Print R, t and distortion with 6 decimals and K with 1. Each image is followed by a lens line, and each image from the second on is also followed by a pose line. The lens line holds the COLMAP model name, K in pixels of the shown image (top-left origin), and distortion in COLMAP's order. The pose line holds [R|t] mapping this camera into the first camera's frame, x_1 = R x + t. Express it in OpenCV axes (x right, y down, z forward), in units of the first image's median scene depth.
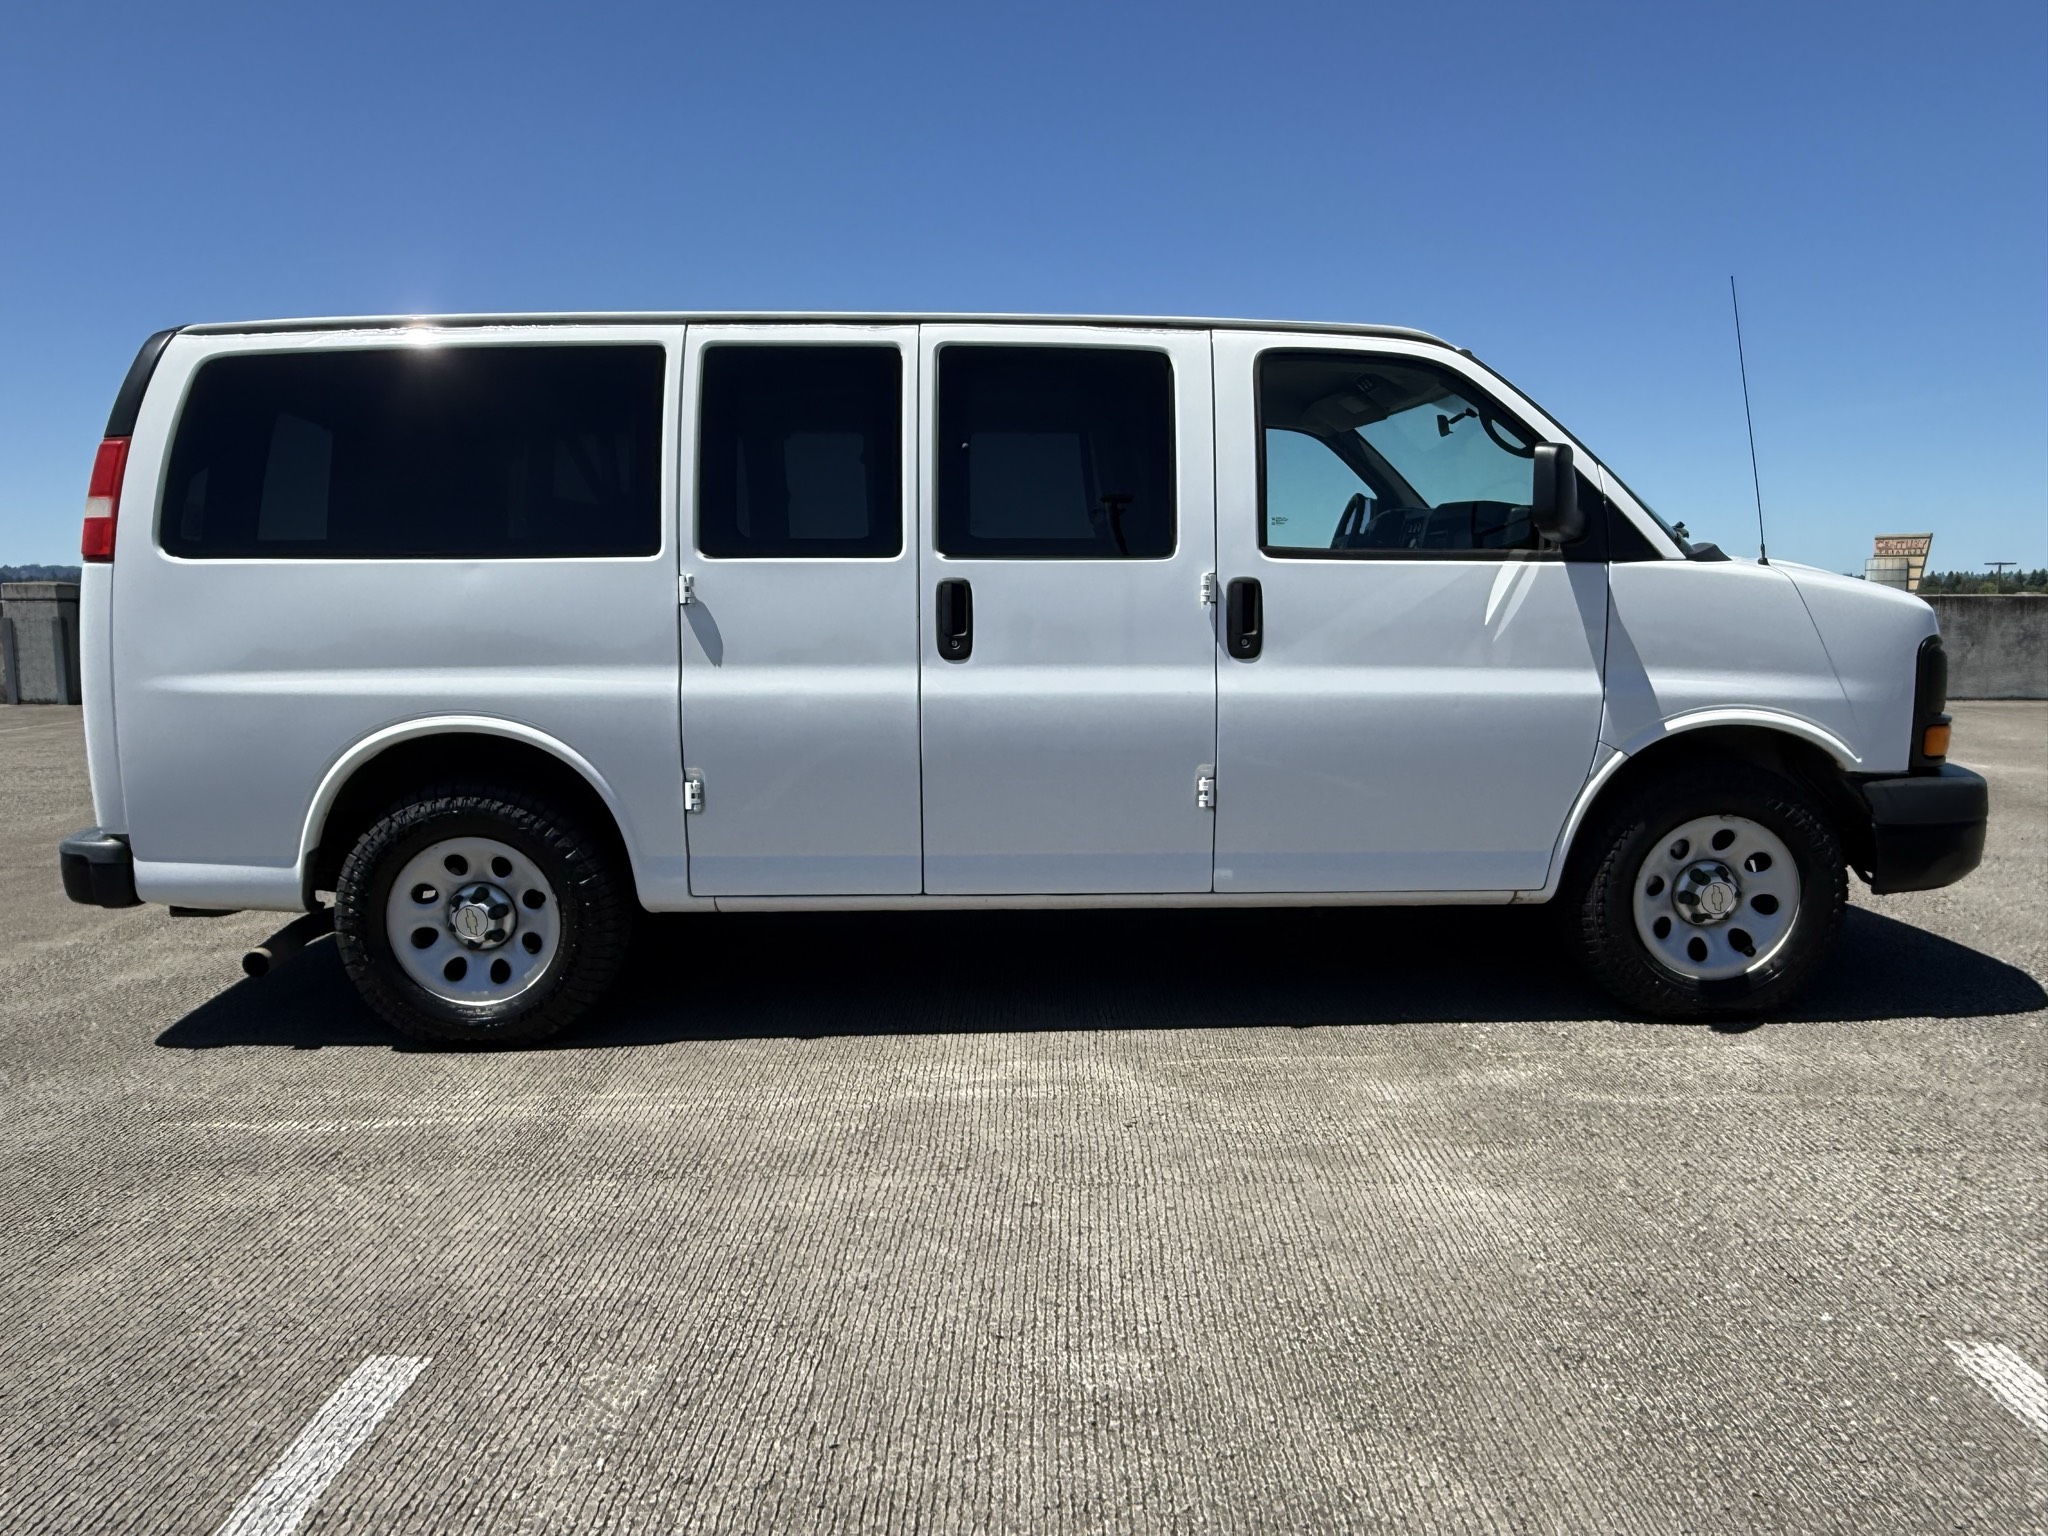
lens RADIAL K [[1461.2, 0, 1029.6], [0, 1461.2, 769.3], [0, 0, 1]] dist [0.026350, -0.015704]
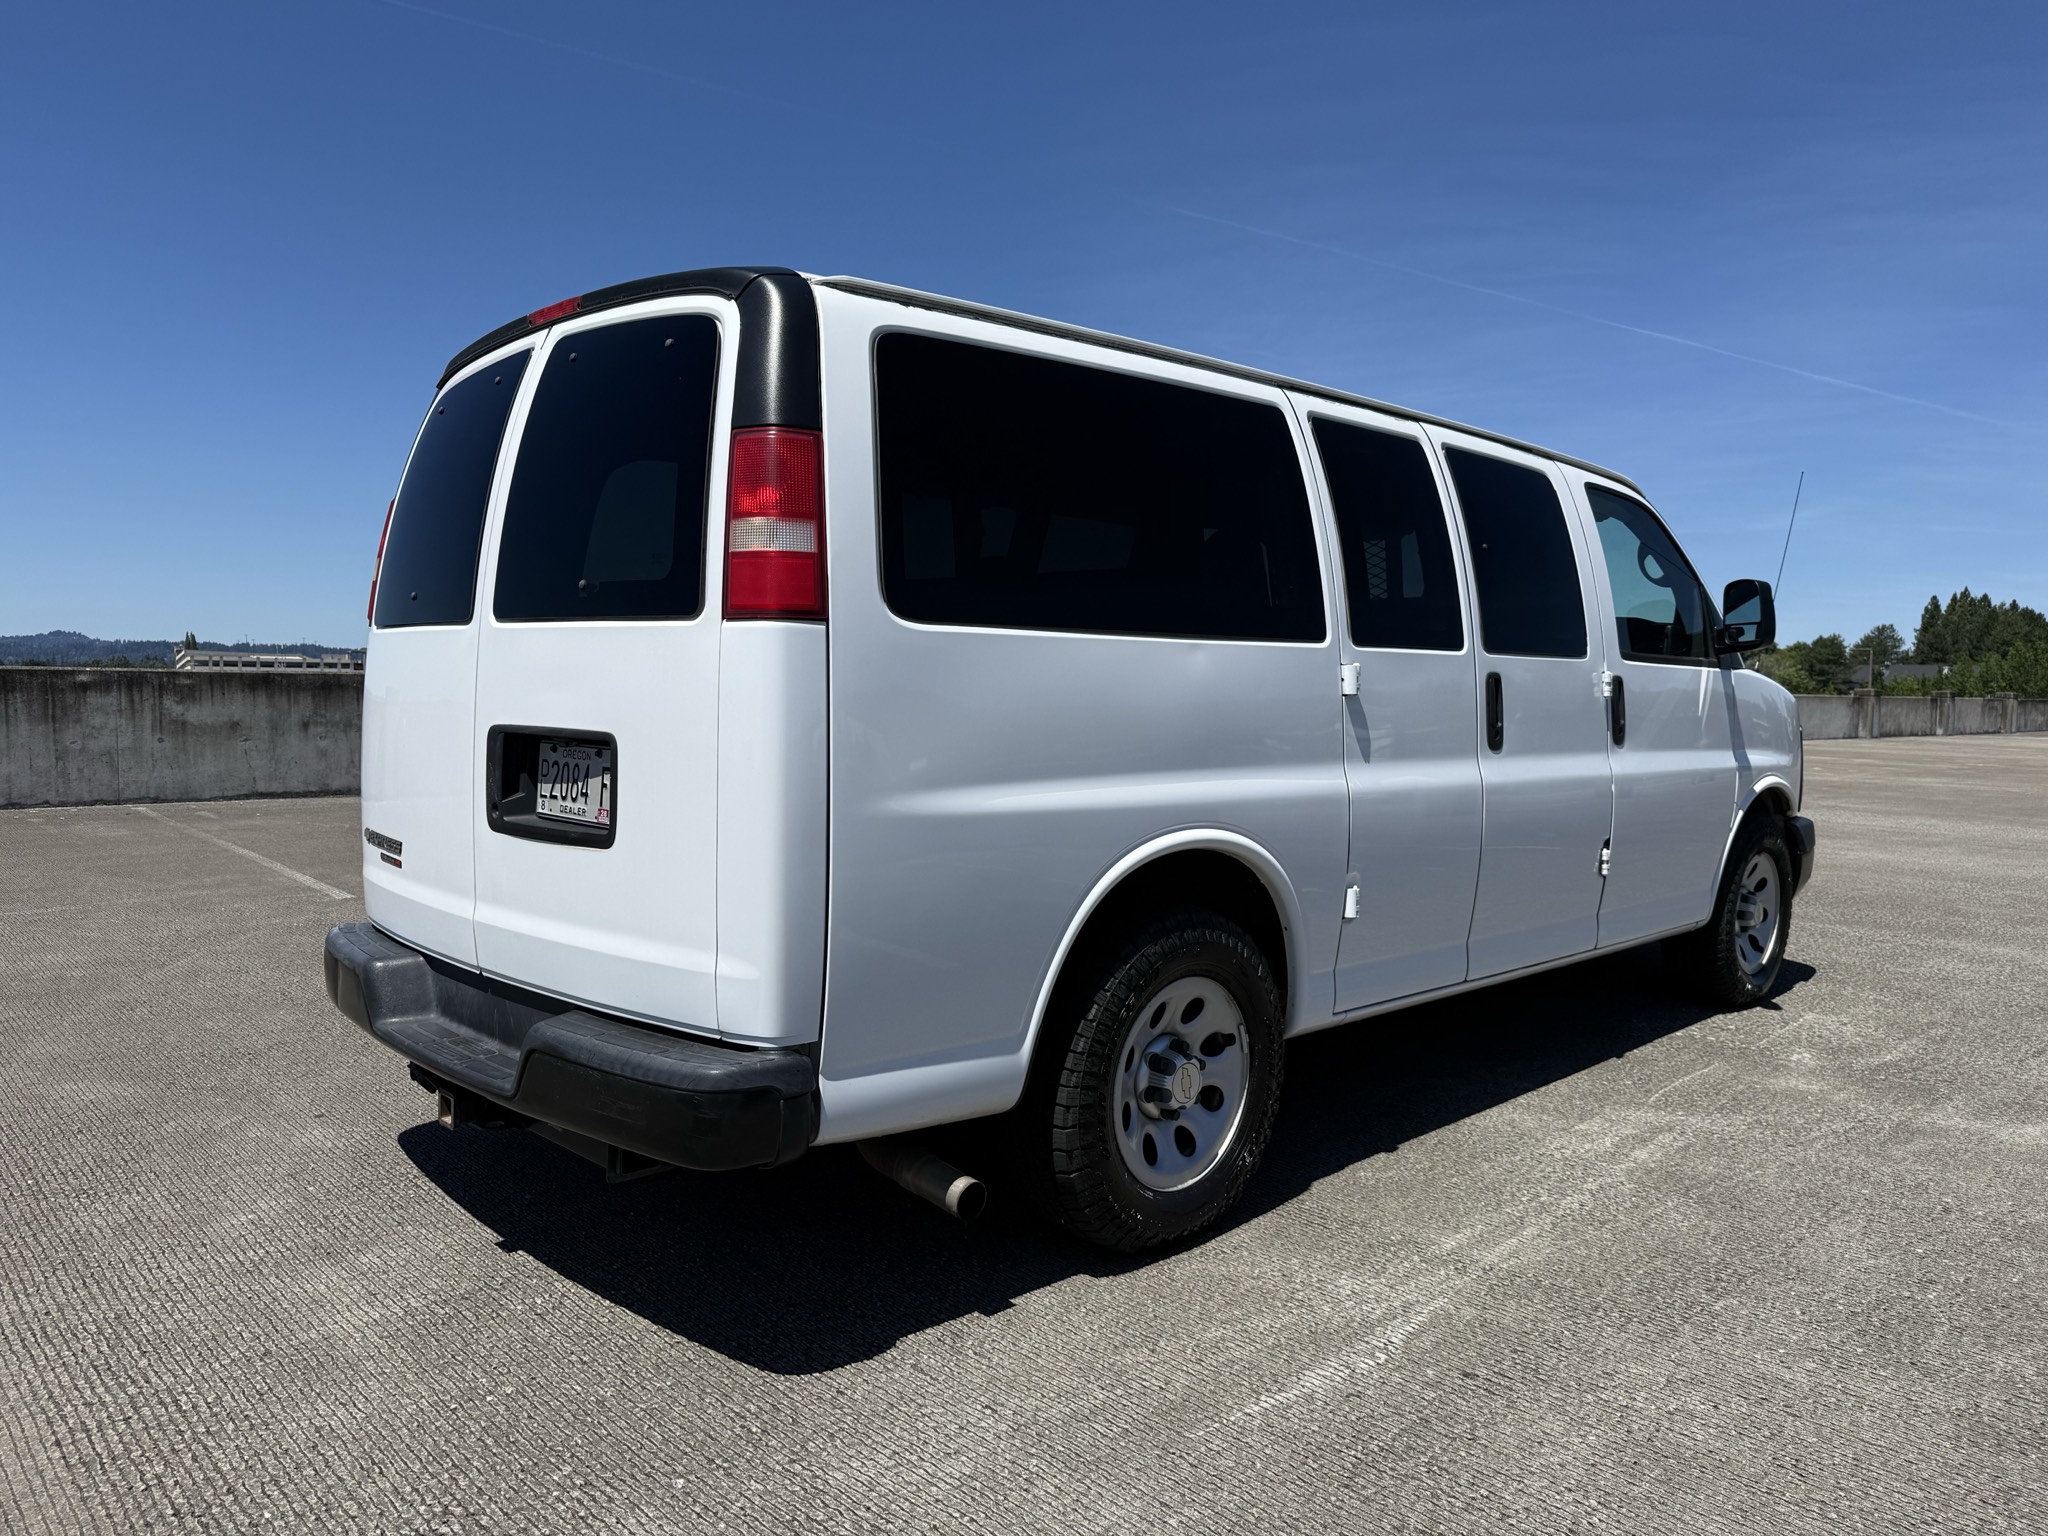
lens RADIAL K [[1461.2, 0, 1029.0], [0, 1461.2, 777.8], [0, 0, 1]] dist [0.026350, -0.015704]
pose [[0.723128, -0.029483, 0.690085, -1.002127], [0.062082, 0.997819, -0.022424, -0.051834], [-0.687919, 0.059057, 0.723381, 0.470866]]
